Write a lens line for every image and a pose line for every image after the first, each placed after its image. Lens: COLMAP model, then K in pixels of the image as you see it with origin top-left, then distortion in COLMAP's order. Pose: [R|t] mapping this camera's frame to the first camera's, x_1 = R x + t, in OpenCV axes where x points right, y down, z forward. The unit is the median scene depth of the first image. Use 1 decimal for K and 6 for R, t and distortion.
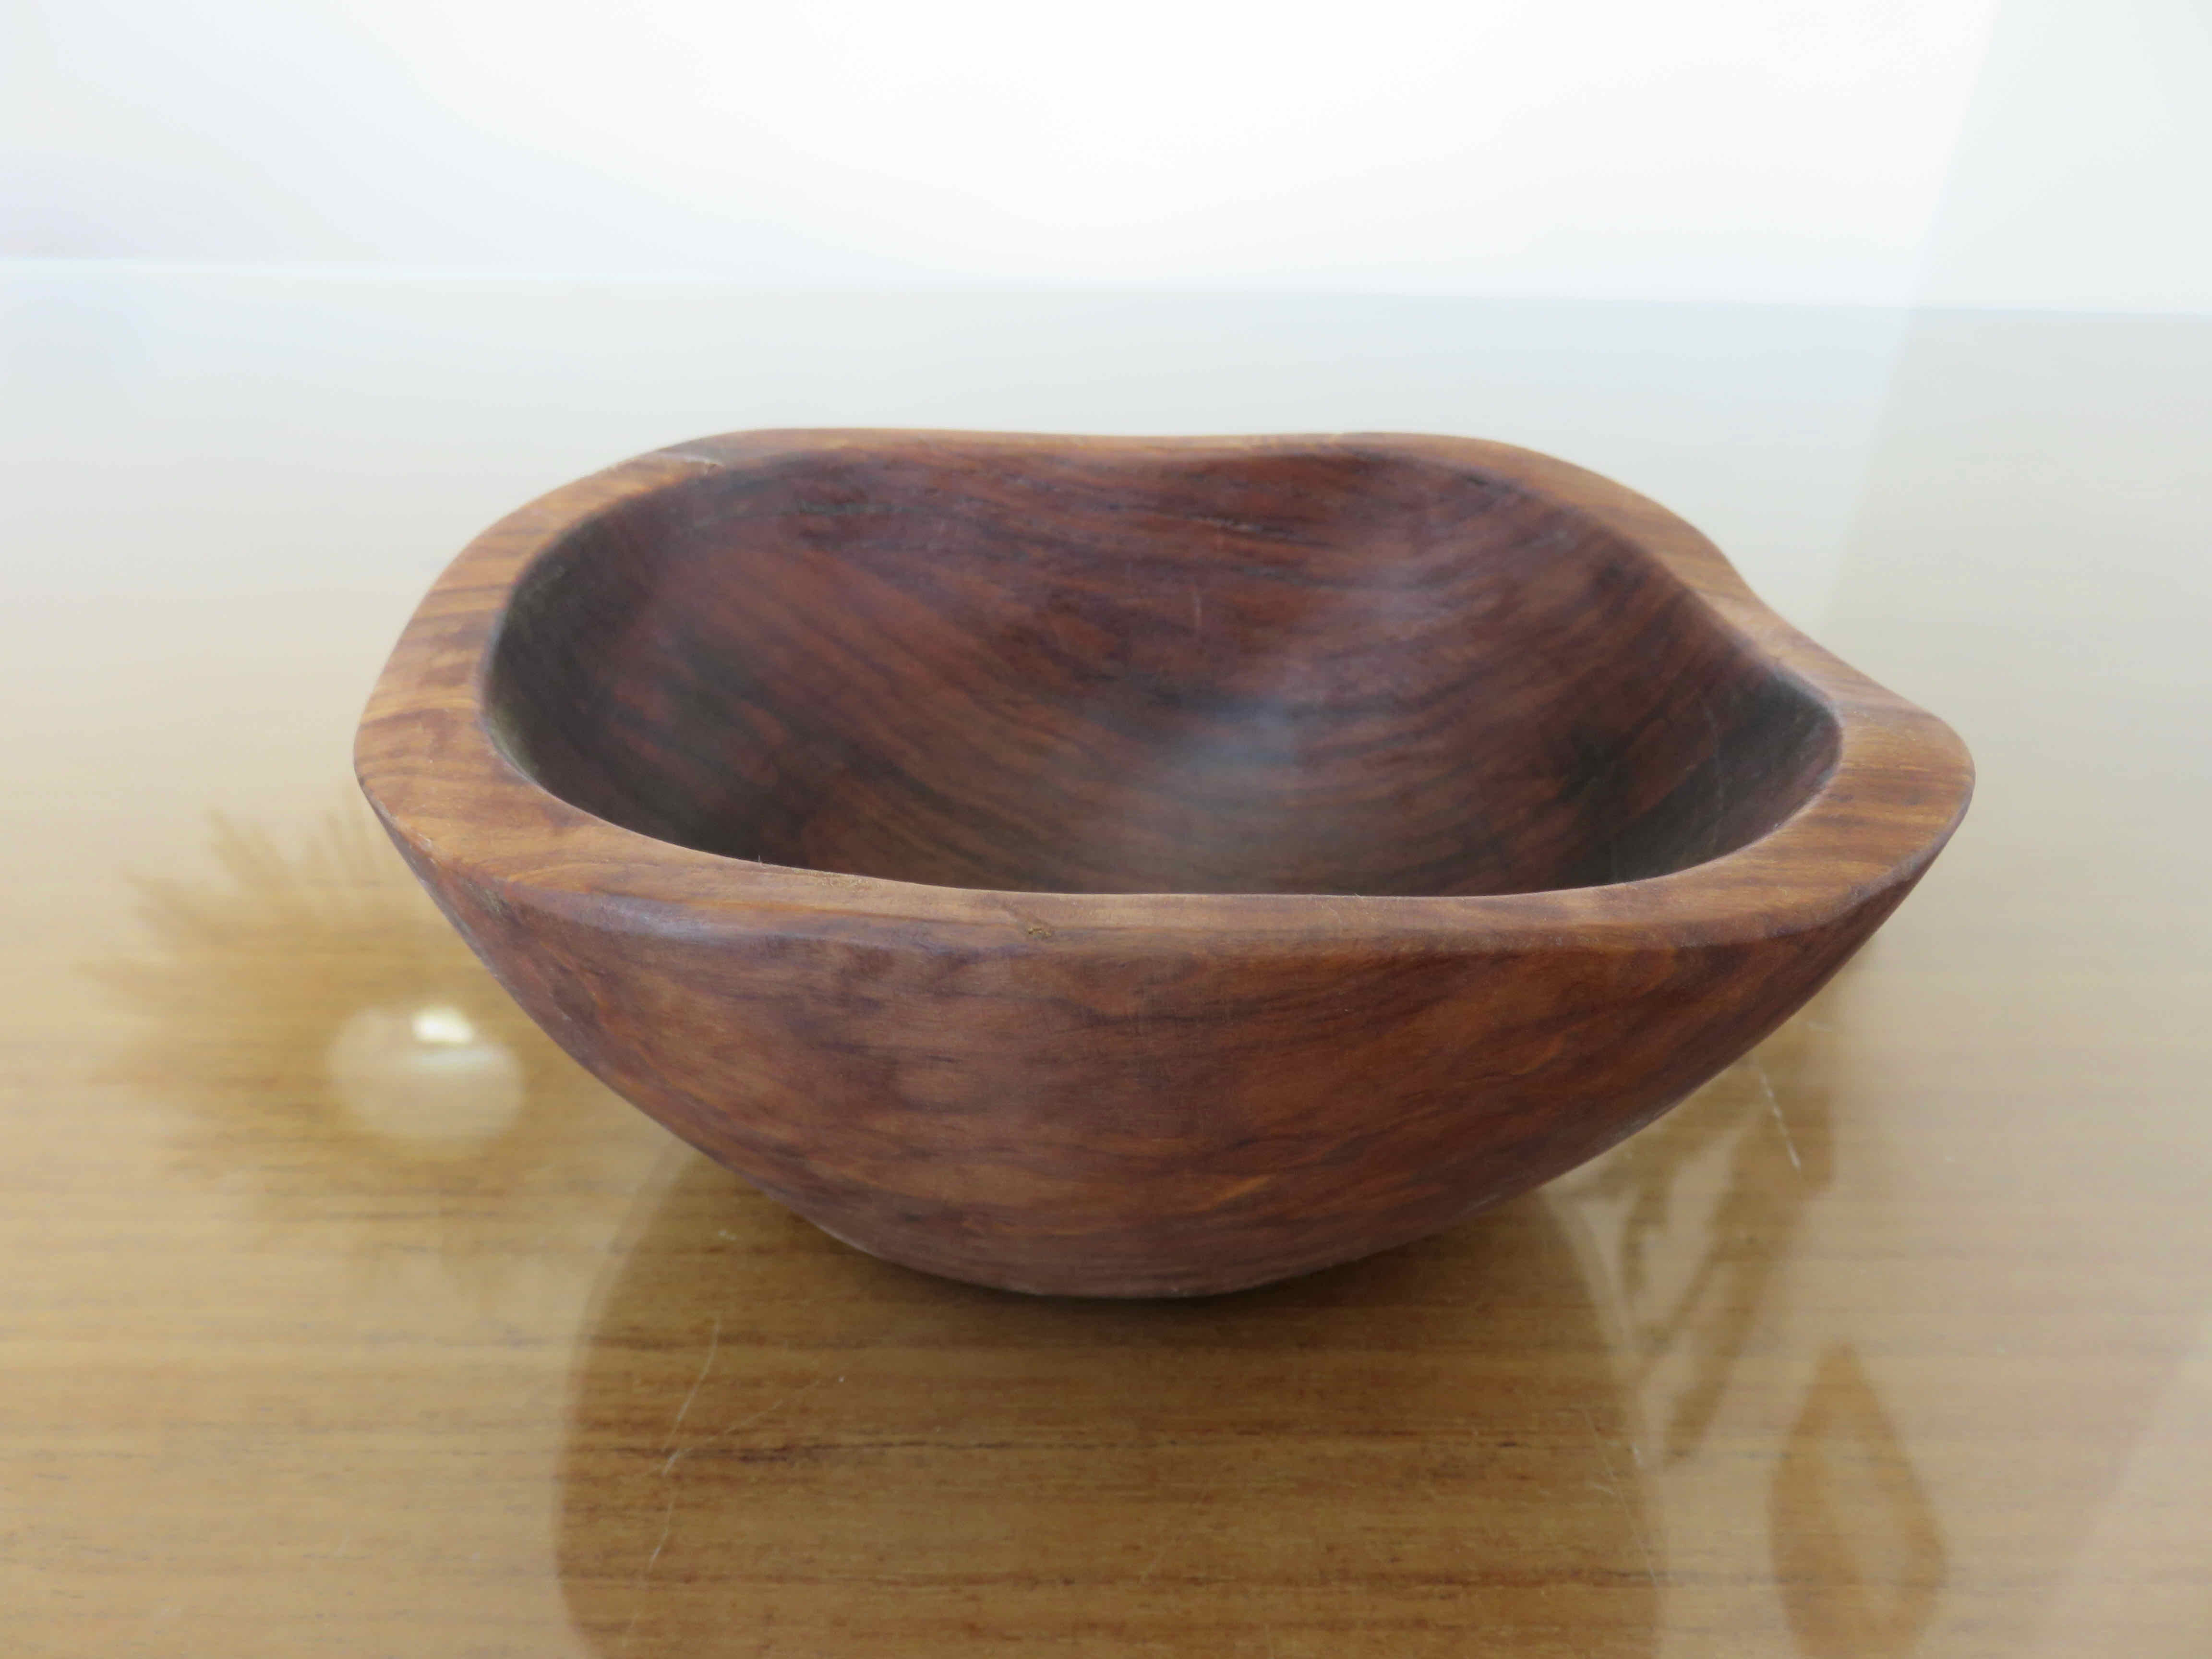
lens RADIAL K [[1635.9, 0, 1107.3], [0, 1635.9, 836.5], [0, 0, 1]] dist [-0.011019, -0.012589]
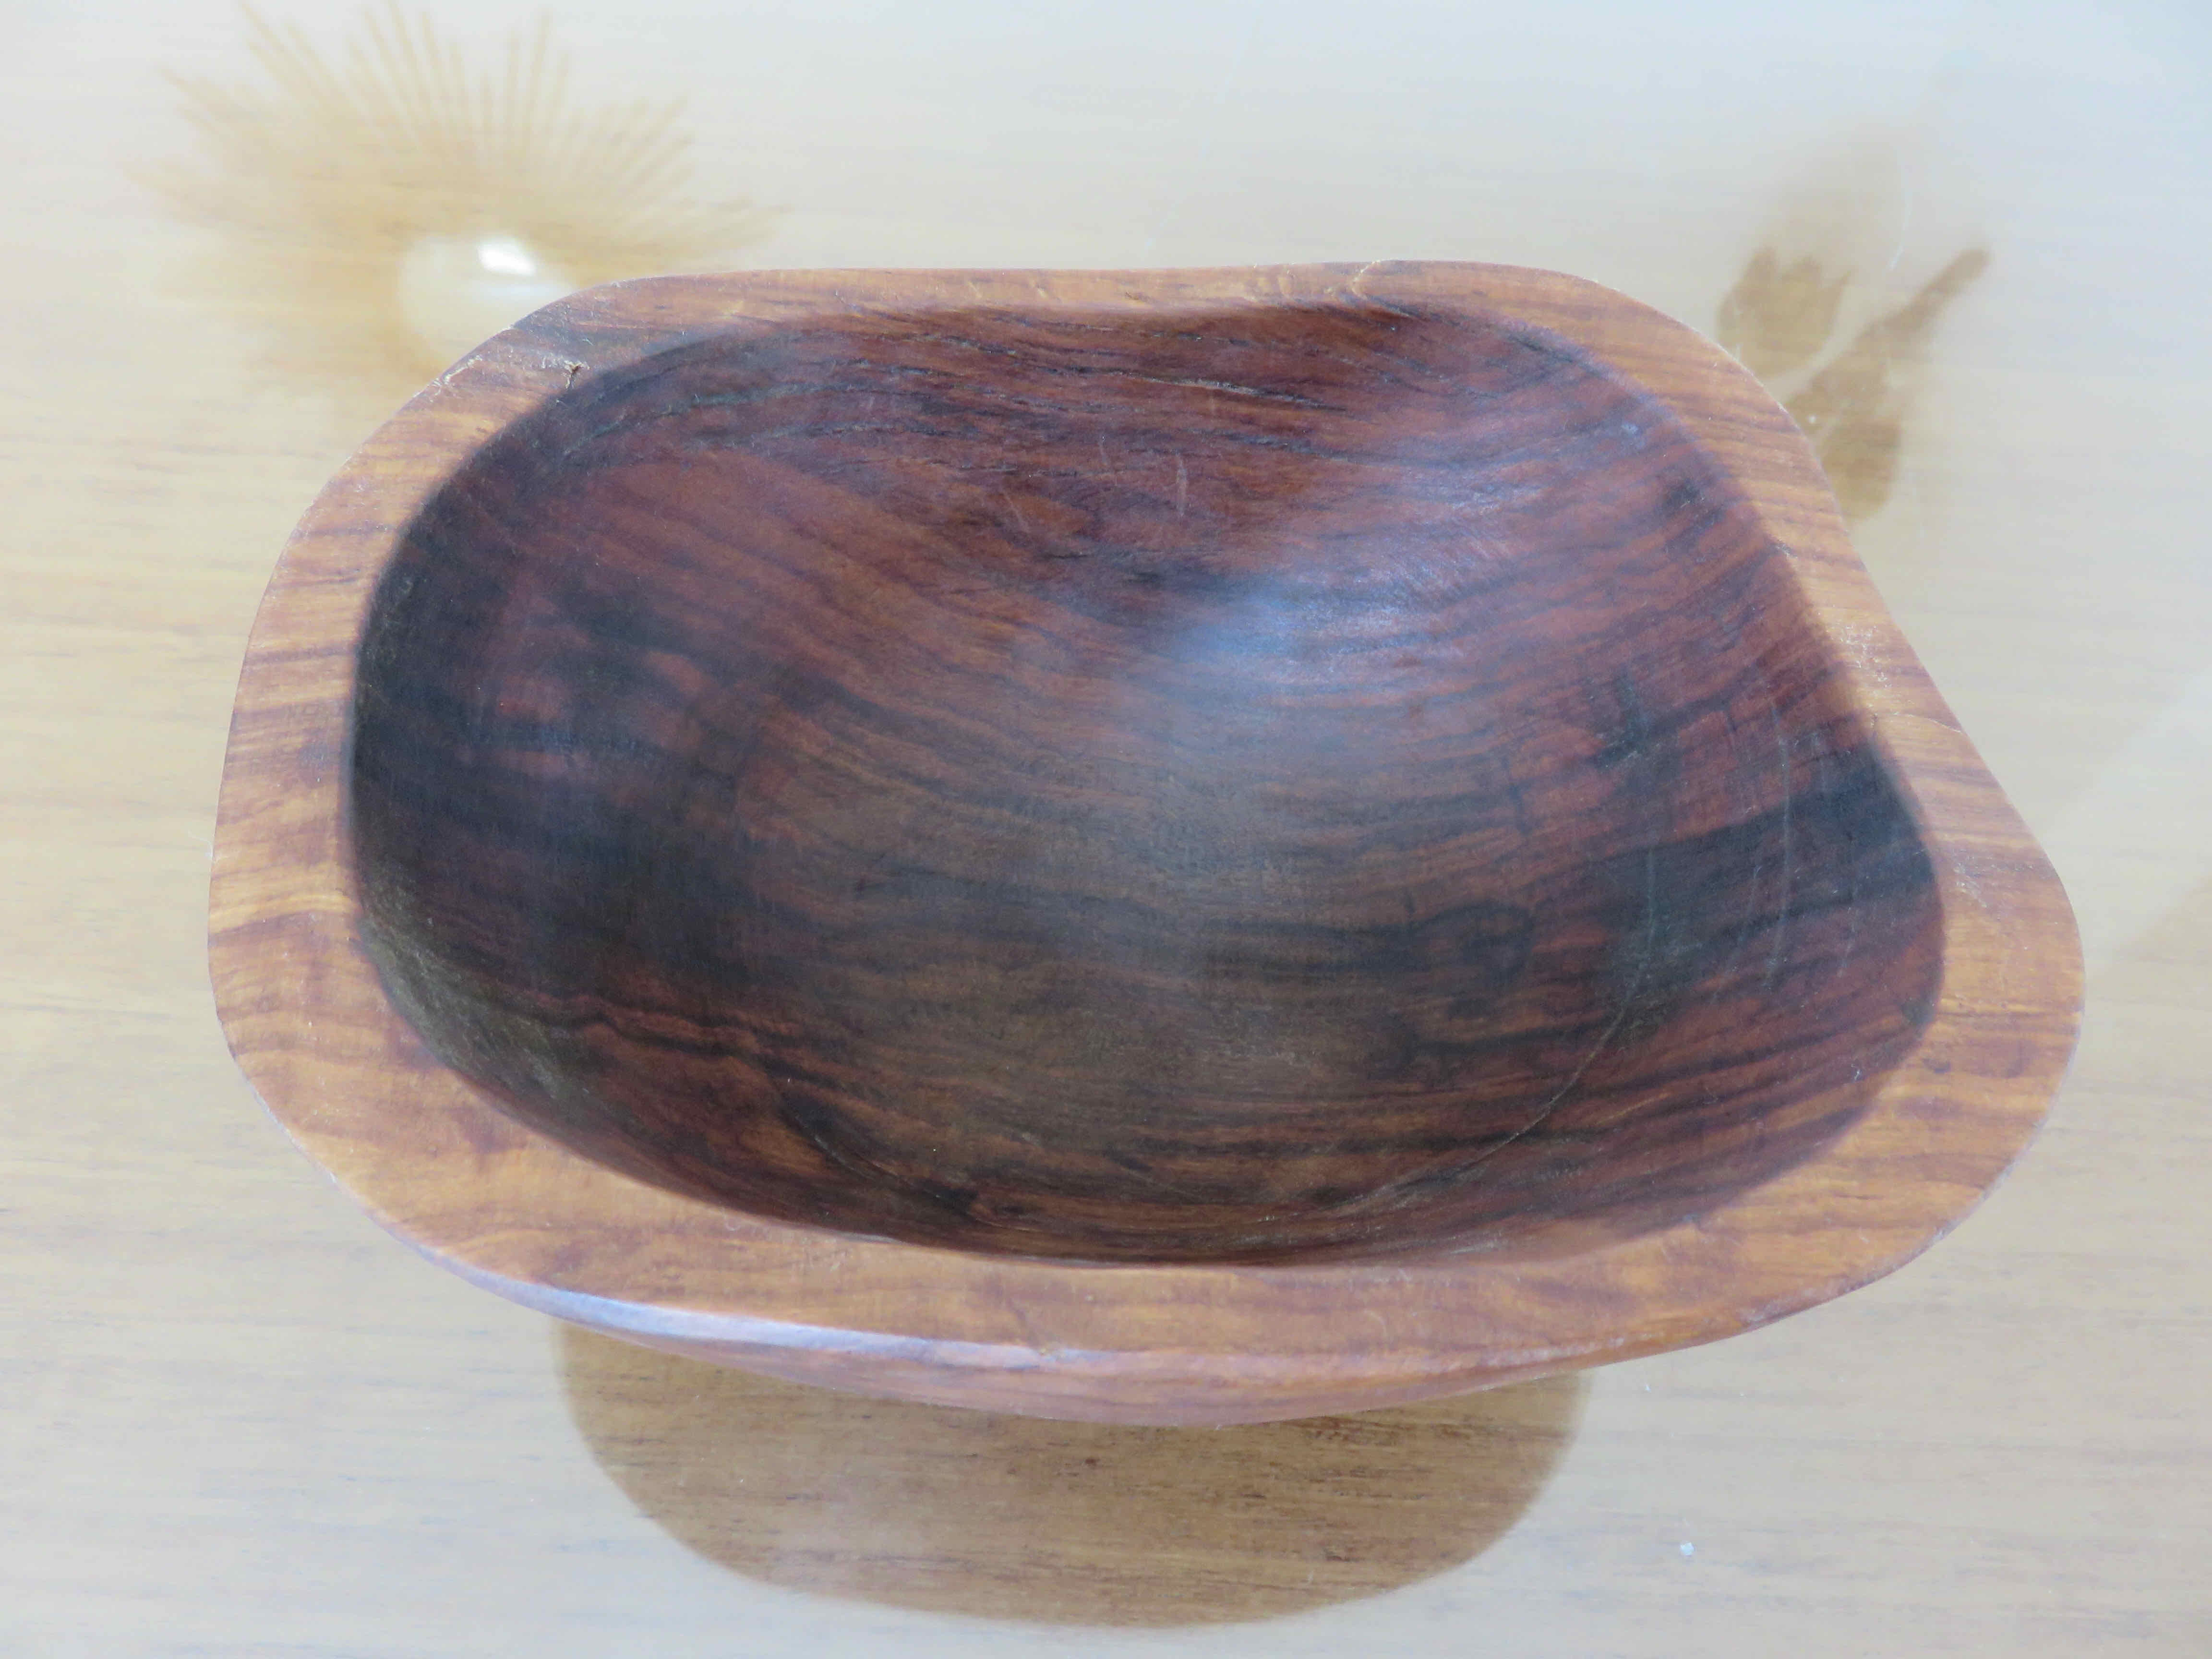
lens RADIAL K [[1635.9, 0, 1107.6], [0, 1635.9, 840.5], [0, 0, 1]] dist [-0.011019, -0.012589]
pose [[0.998705, -0.023543, 0.045100, -0.025927], [0.002439, 0.907625, 0.419775, -0.328744], [-0.050816, -0.419121, 0.906507, 0.172729]]
